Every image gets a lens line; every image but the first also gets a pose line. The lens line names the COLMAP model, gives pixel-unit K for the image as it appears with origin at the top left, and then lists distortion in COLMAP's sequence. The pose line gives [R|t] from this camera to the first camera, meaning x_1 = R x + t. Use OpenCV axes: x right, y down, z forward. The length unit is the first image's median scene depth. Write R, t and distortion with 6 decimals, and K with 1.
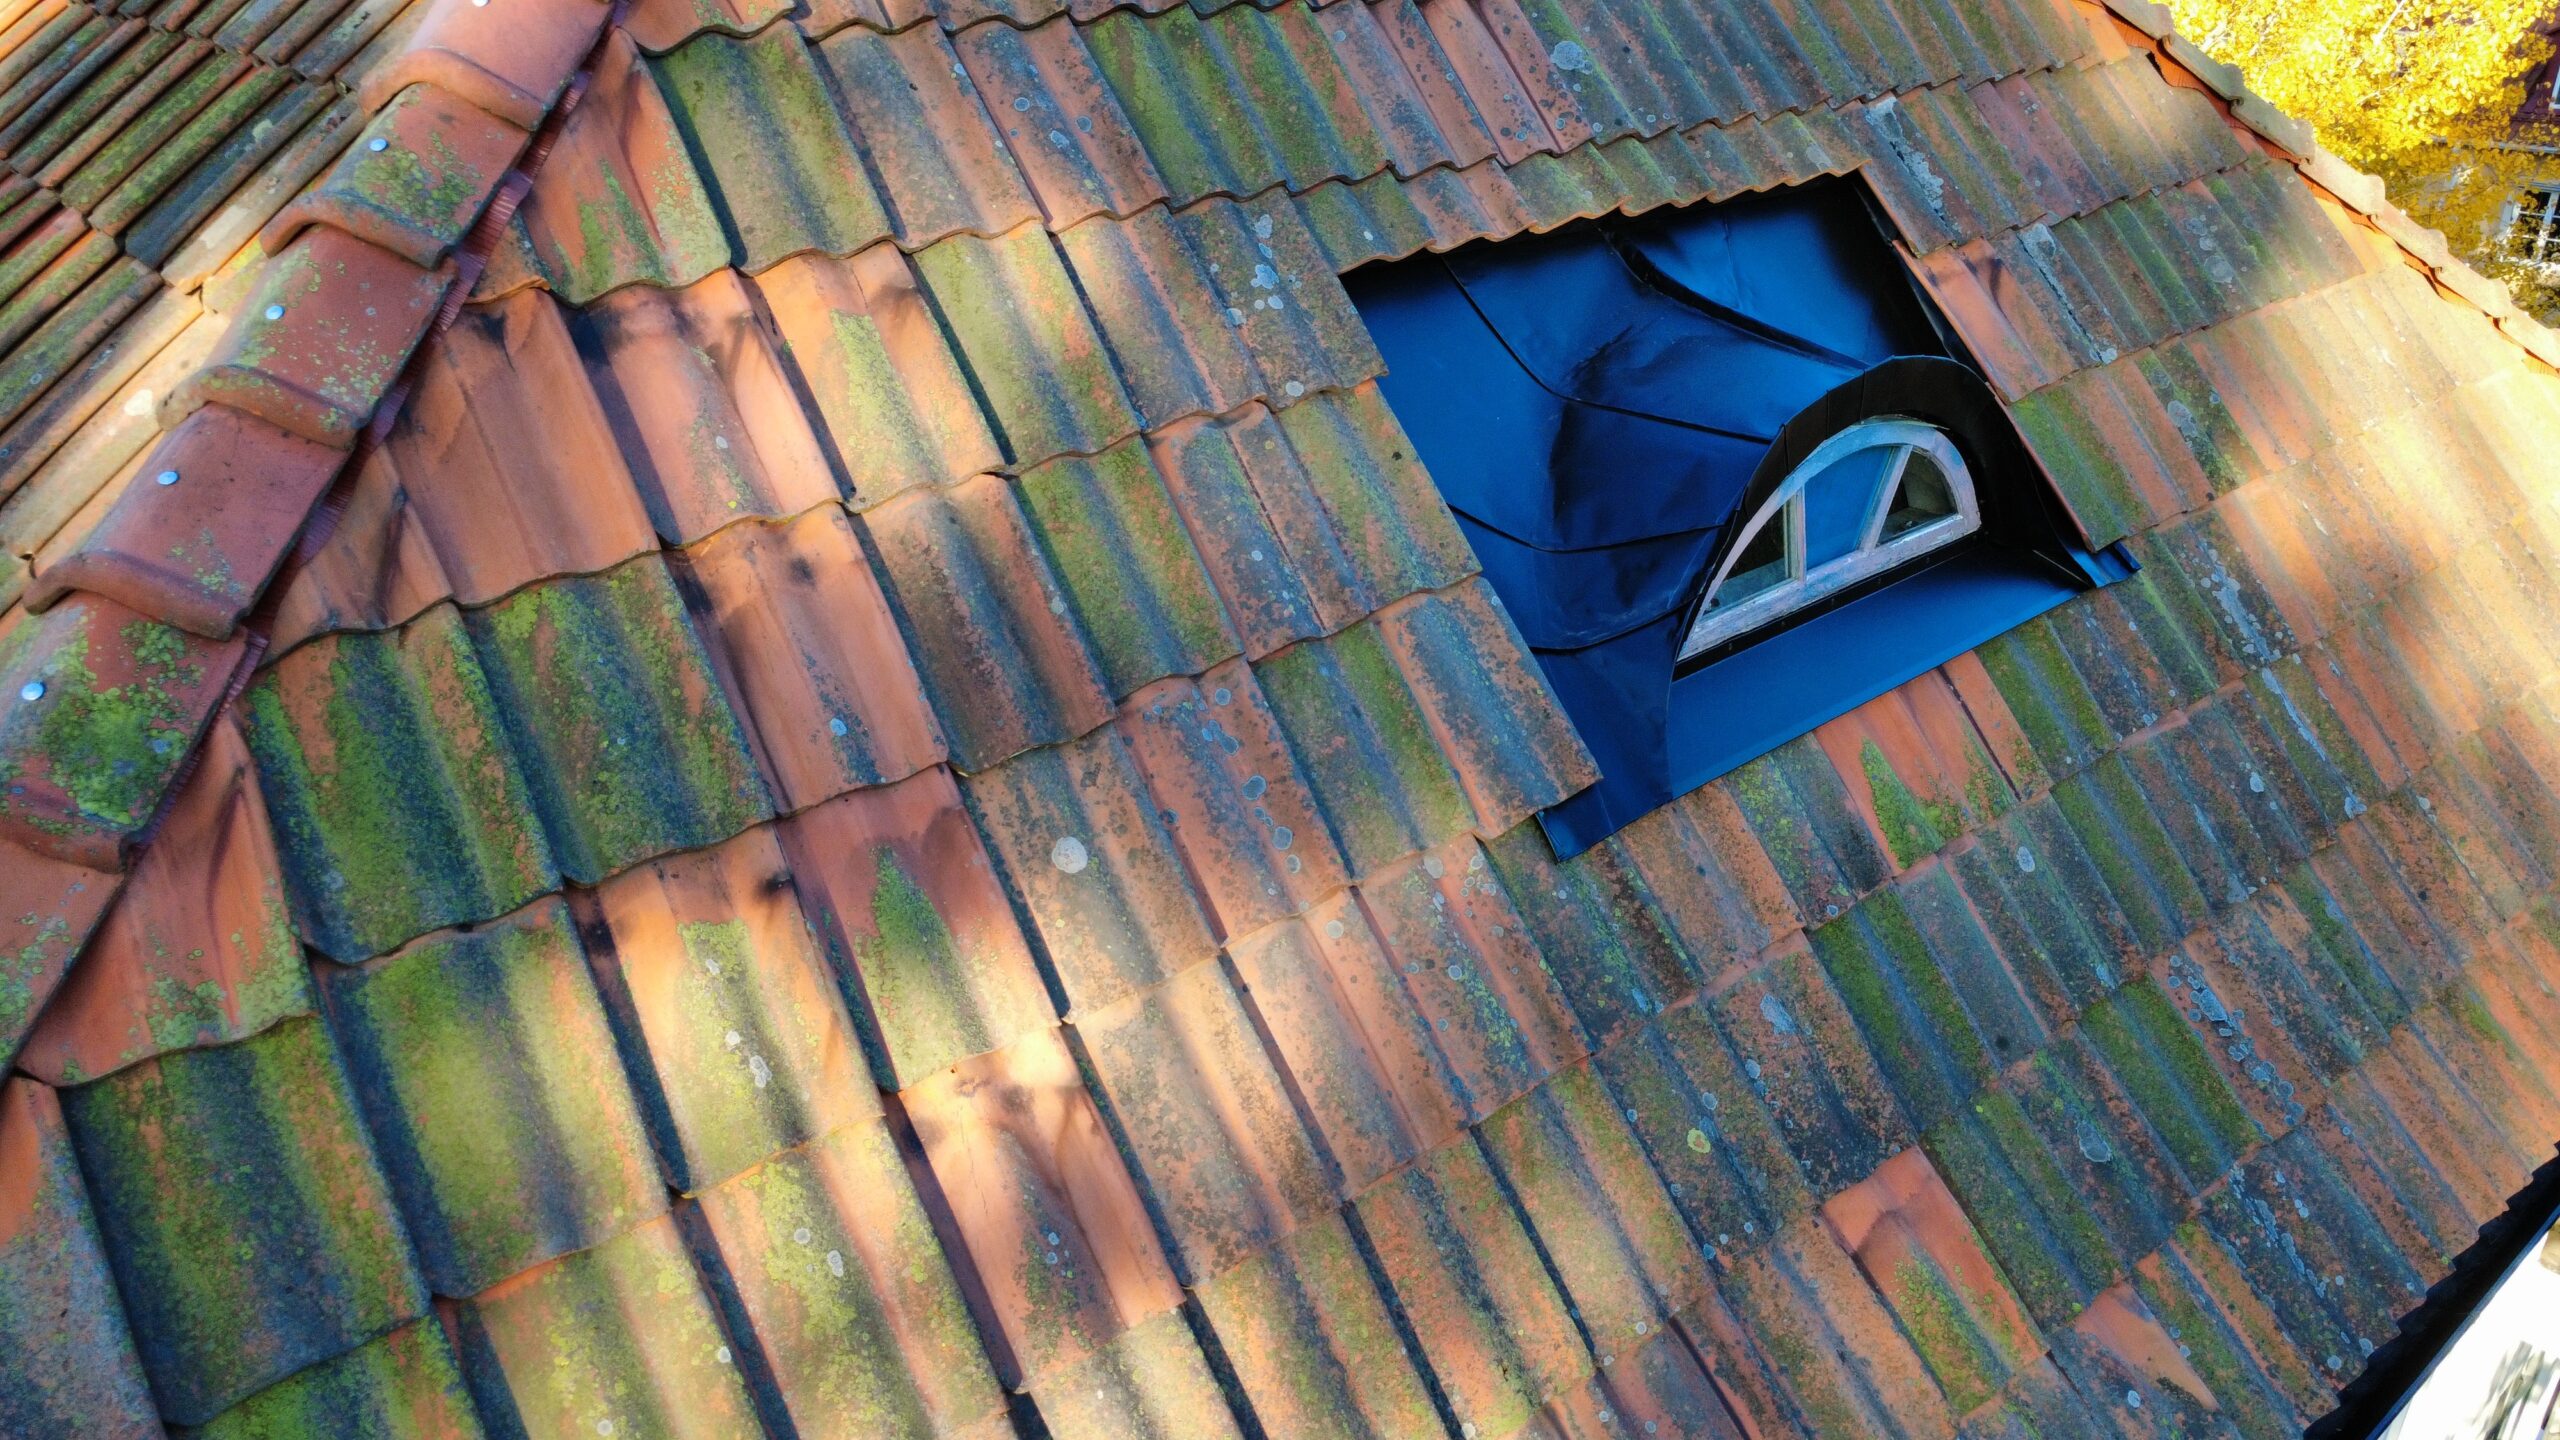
lens RADIAL K [[1870.8, 0, 1280.0], [0, 1870.8, 720.0], [0, 0, 1]] dist [-0.001698, -0.002941]
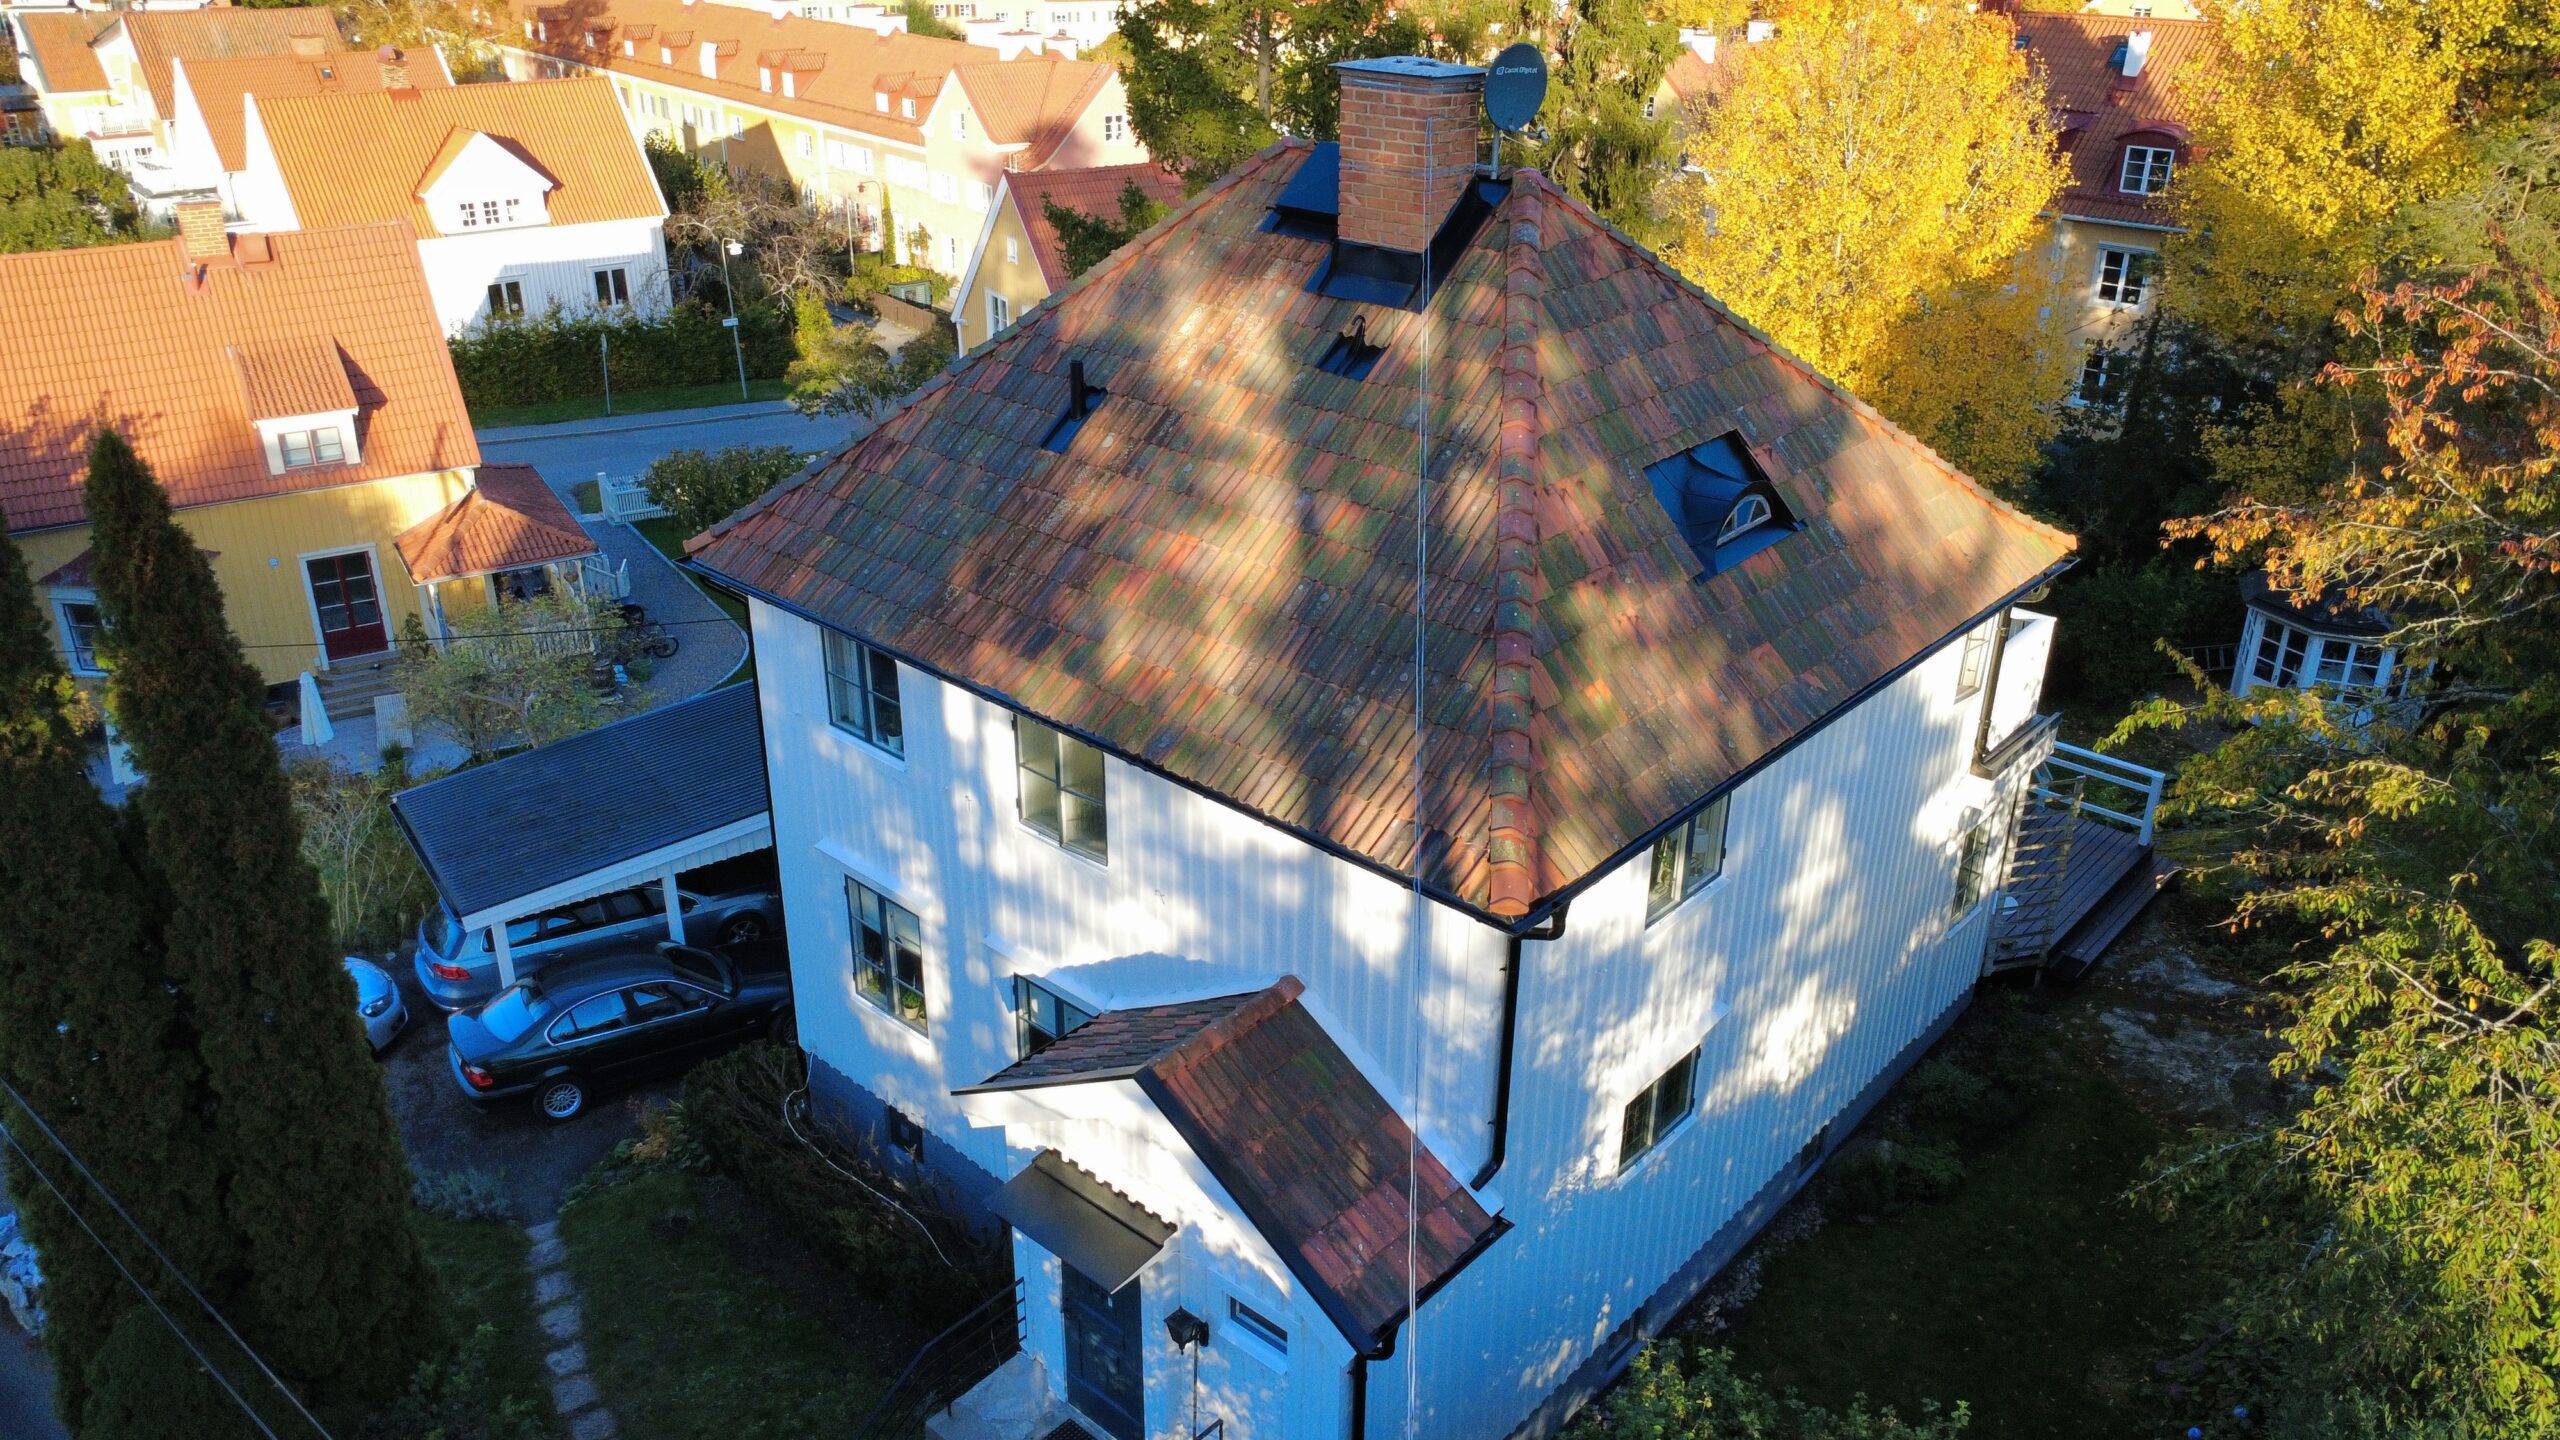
lens RADIAL K [[1870.8, 0, 1280.0], [0, 1870.8, 720.0], [0, 0, 1]] dist [-0.001698, -0.002941]
pose [[0.991328, -0.051488, 0.120901, -1.298065], [0.051847, 0.998655, 0.000180, 0.305085], [-0.120748, 0.006090, 0.992665, -3.148588]]
